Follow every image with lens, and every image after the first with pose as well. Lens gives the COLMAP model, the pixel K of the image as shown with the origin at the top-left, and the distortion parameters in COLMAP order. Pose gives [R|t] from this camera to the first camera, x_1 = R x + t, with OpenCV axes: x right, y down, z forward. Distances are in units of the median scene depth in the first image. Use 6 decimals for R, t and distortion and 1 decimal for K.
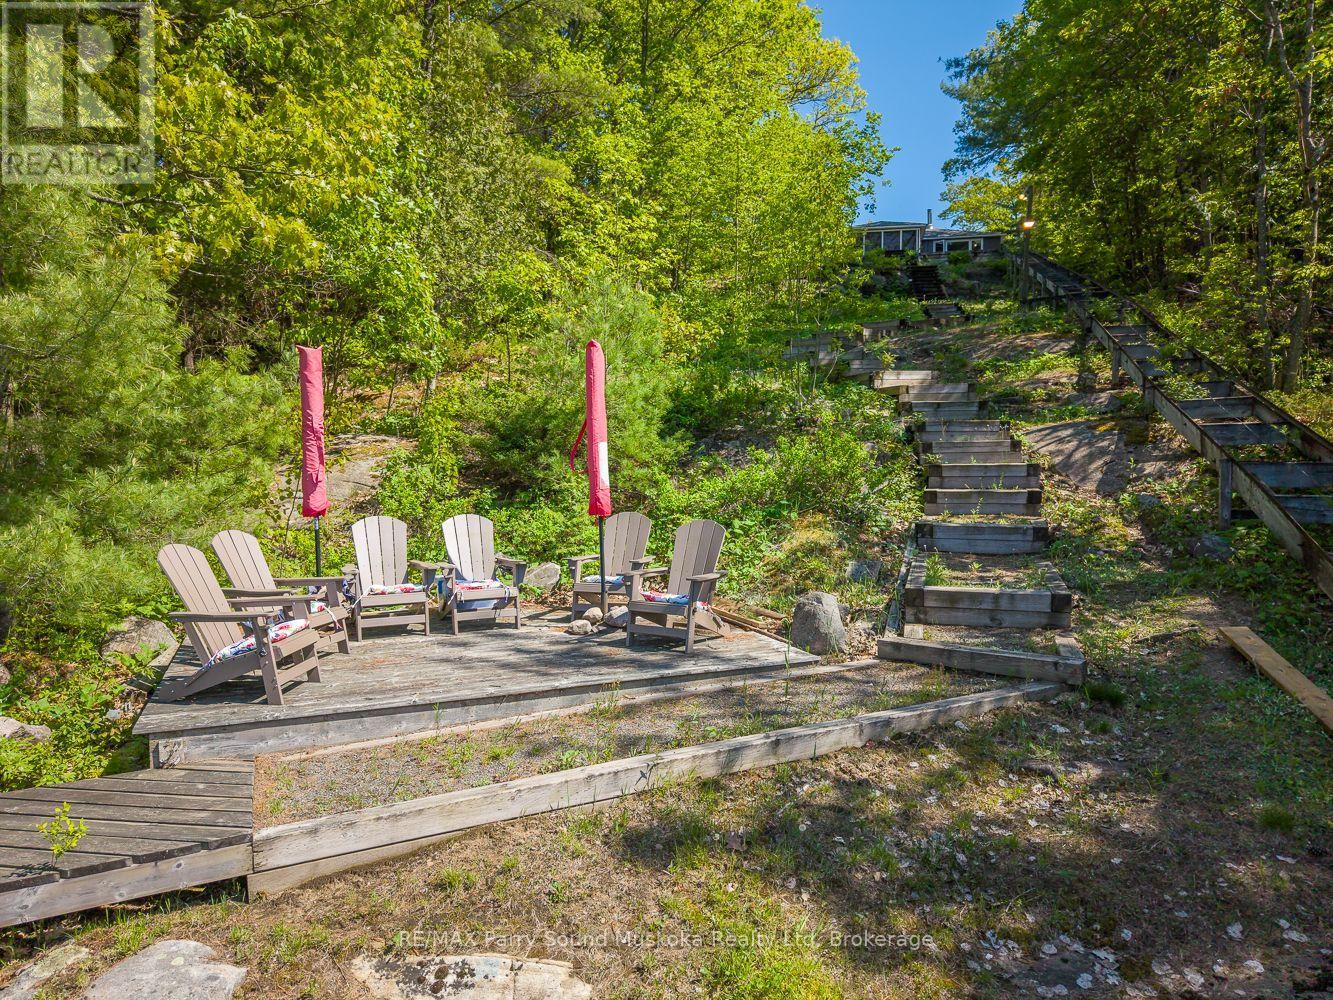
lens RADIAL K [[894.1, 0, 662.8], [0, 894.1, 486.2], [0, 0, 1]] dist [0.041206, -0.025845]
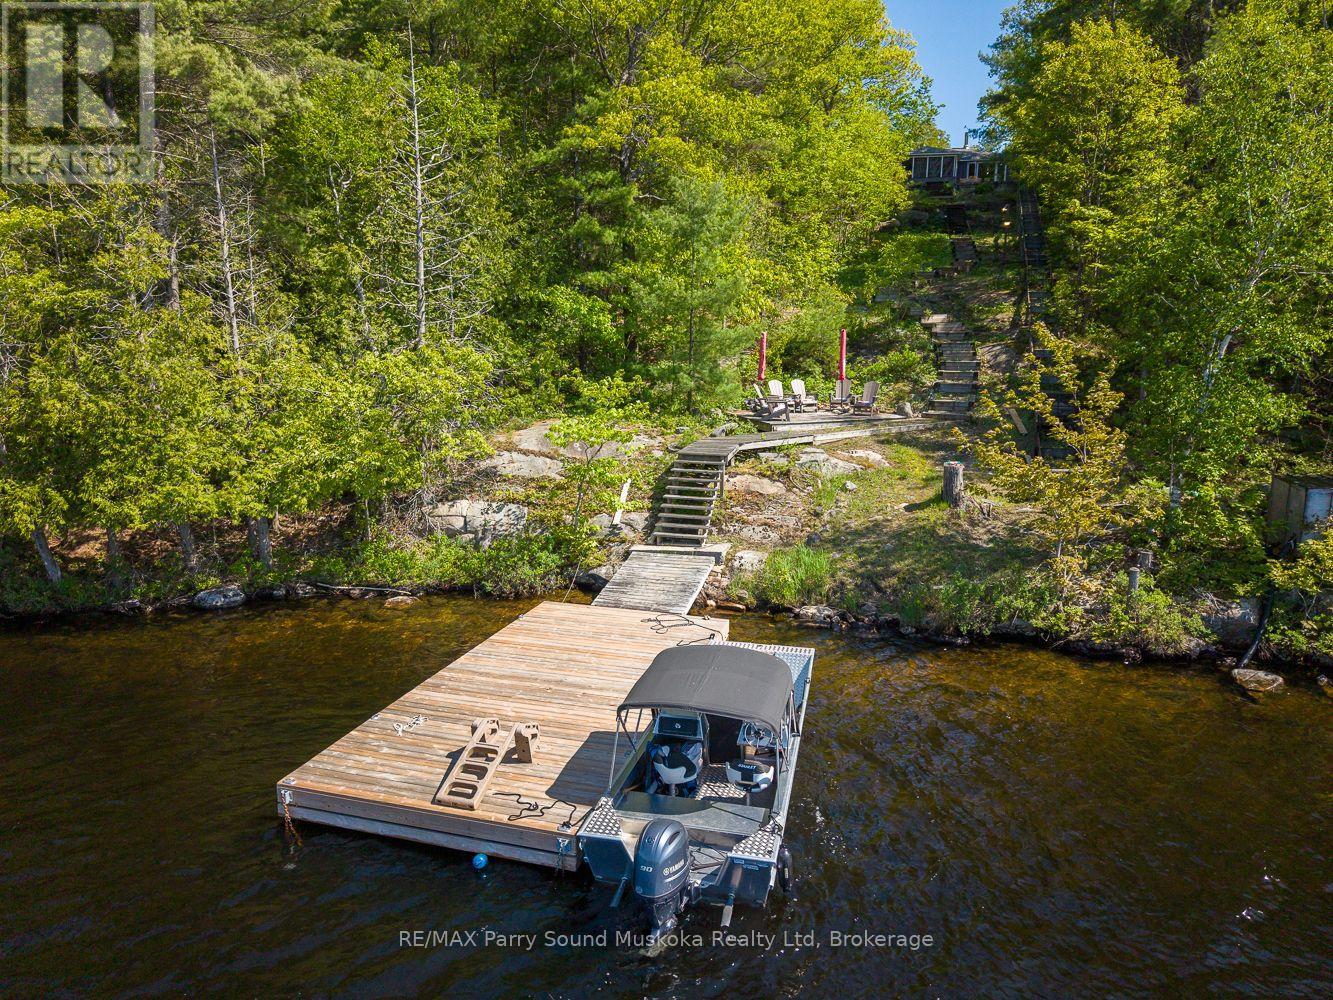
lens RADIAL K [[886.7, 0, 665.0], [0, 886.7, 494.5], [0, 0, 1]] dist [0.071201, -0.081213]
pose [[0.999617, 0.016956, -0.021885, -0.552985], [-0.013082, 0.985975, 0.166379, -0.080696], [0.024400, -0.166029, 0.985819, -2.057192]]
